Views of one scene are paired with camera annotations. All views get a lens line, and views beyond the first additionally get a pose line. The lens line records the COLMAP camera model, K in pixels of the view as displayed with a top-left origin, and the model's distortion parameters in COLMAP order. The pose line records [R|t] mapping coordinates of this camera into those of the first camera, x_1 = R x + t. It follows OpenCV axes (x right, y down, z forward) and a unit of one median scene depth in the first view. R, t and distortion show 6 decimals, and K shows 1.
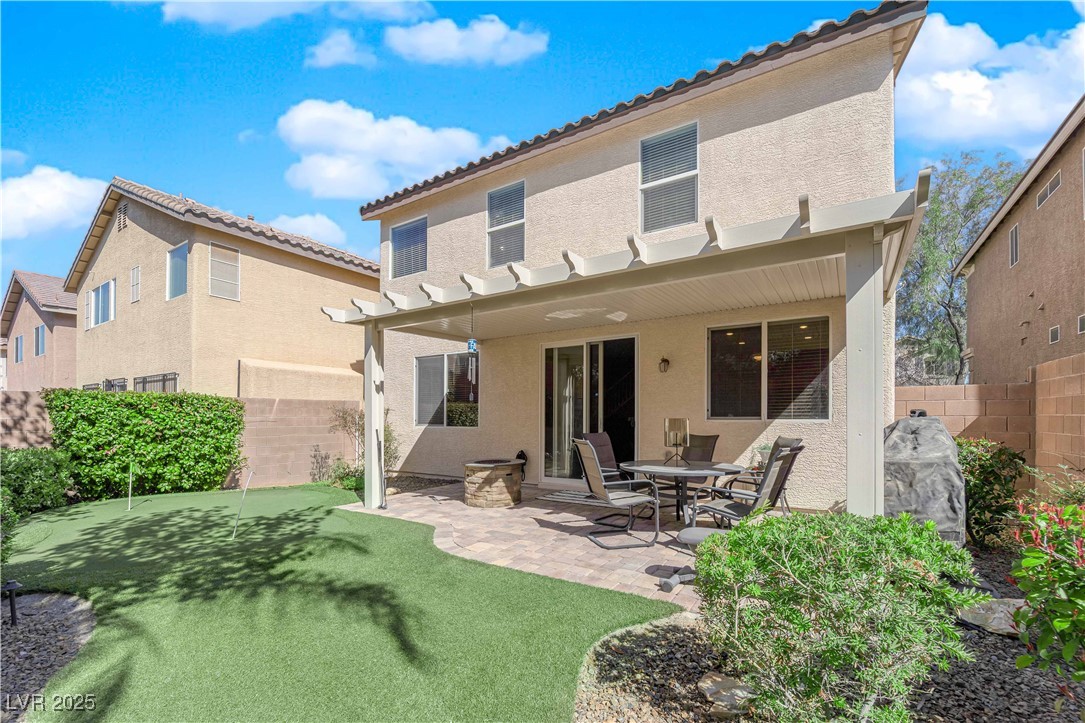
lens RADIAL K [[457.0, 0, 548.3], [0, 457.0, 411.7], [0, 0, 1]] dist [-0.017816, -0.000423]
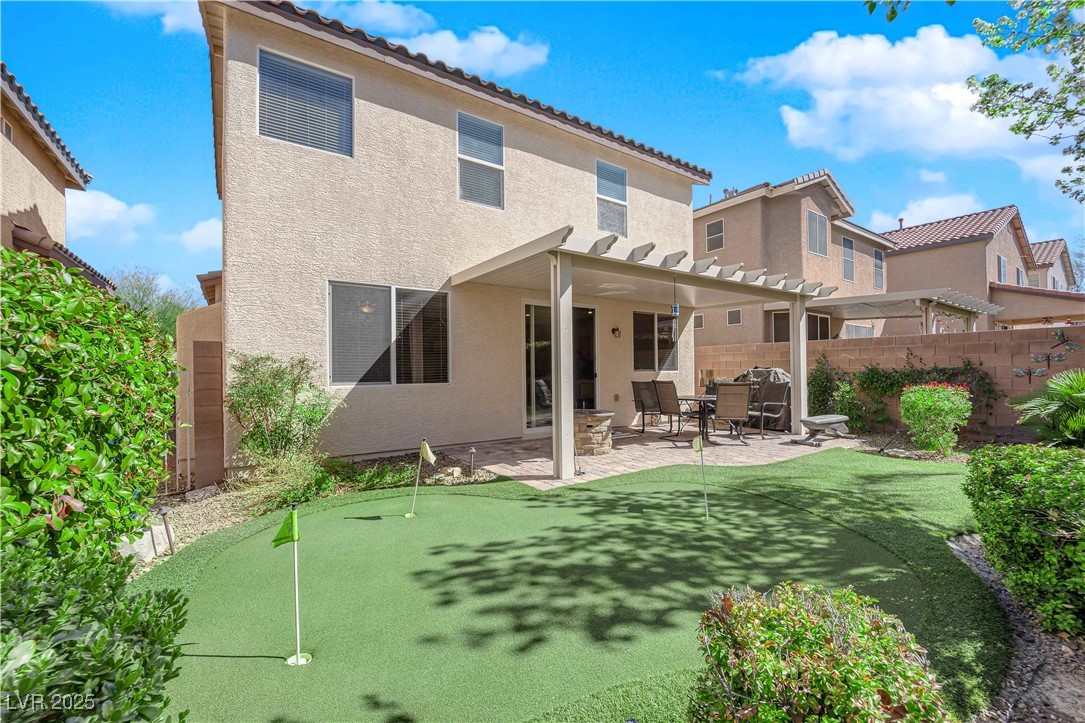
lens RADIAL K [[447.4, 0, 542.5], [0, 447.4, 361.5], [0, 0, 1]] dist [-0.015525, -0.000506]
pose [[0.382269, 0.019637, 0.923842, -1.306566], [-0.000543, 0.999779, -0.021026, 0.018811], [-0.924051, 0.007536, 0.382195, 0.822170]]
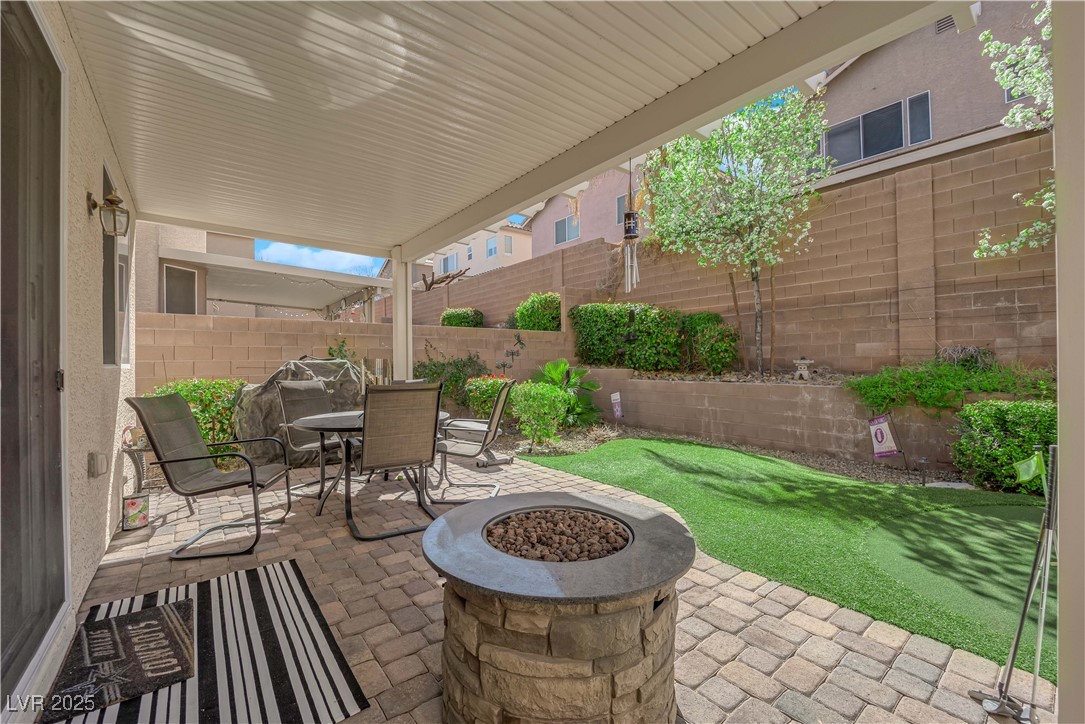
lens RADIAL K [[447.4, 0, 542.5], [0, 447.4, 362.0], [0, 0, 1]] dist [-0.015525, -0.000506]
pose [[-0.945385, 0.015905, 0.325568, -0.226828], [0.015090, 0.999873, -0.005028, 0.023581], [-0.325606, 0.000160, -0.945505, 1.450424]]
